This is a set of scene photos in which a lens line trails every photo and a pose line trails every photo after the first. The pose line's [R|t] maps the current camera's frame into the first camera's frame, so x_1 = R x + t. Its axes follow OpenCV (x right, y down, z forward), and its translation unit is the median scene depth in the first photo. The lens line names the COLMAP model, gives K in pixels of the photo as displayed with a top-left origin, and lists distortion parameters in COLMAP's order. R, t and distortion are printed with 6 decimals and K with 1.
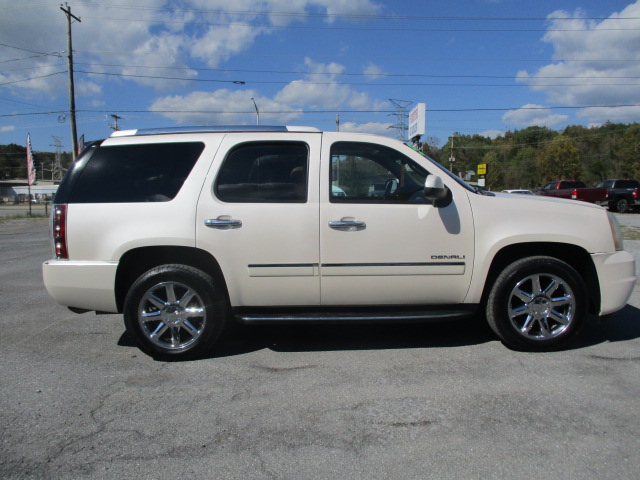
lens RADIAL K [[532.4, 0, 331.3], [0, 532.4, 237.7], [0, 0, 1]] dist [-0.028709, 0.012261]
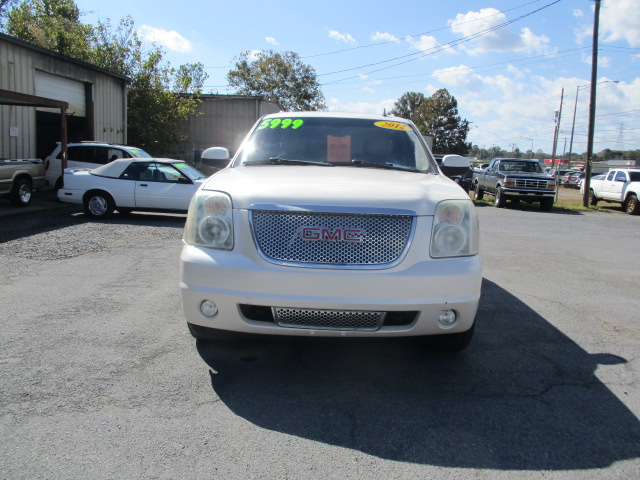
lens RADIAL K [[532.4, 0, 324.0], [0, 532.4, 242.0], [0, 0, 1]] dist [-0.028709, 0.012261]
pose [[-0.040561, 0.159235, -0.986407, 0.163006], [-0.130054, 0.977980, 0.163222, -0.015993], [0.990677, 0.134906, -0.018959, 0.153046]]
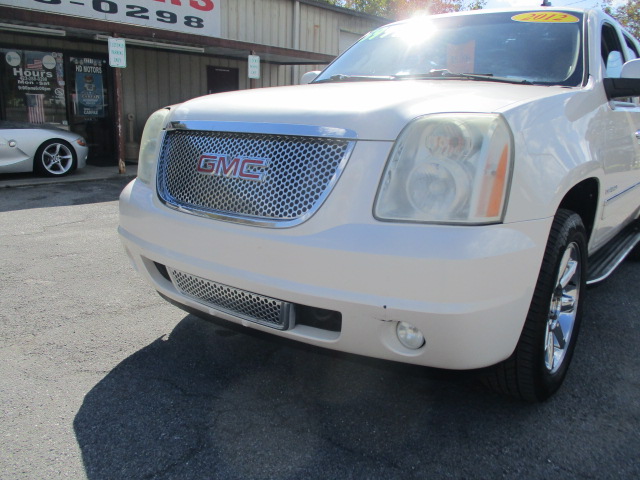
lens RADIAL K [[532.4, 0, 323.9], [0, 532.4, 240.8], [0, 0, 1]] dist [-0.028709, 0.012261]
pose [[-0.621359, 0.175938, -0.763517, 0.113565], [-0.090913, 0.951692, 0.293285, -0.012890], [0.778234, 0.251649, -0.575348, 0.194696]]
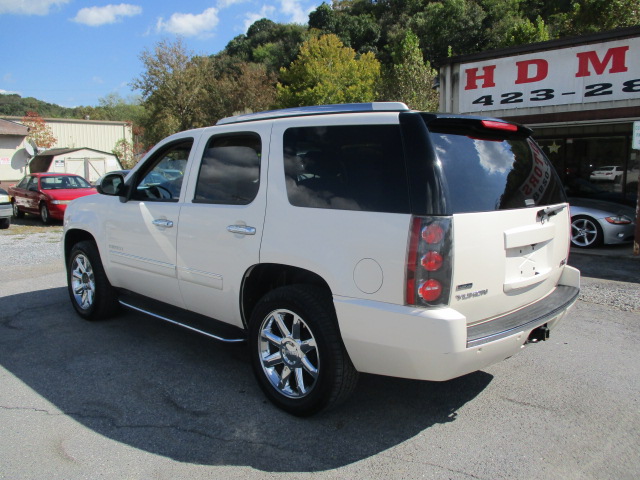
lens RADIAL K [[532.4, 0, 323.8], [0, 532.4, 237.9], [0, 0, 1]] dist [-0.028709, 0.012261]
pose [[-0.716253, -0.076380, 0.693648, -0.106537], [0.073241, 0.980275, 0.183569, -0.024652], [-0.693986, 0.182285, -0.696531, 0.238542]]
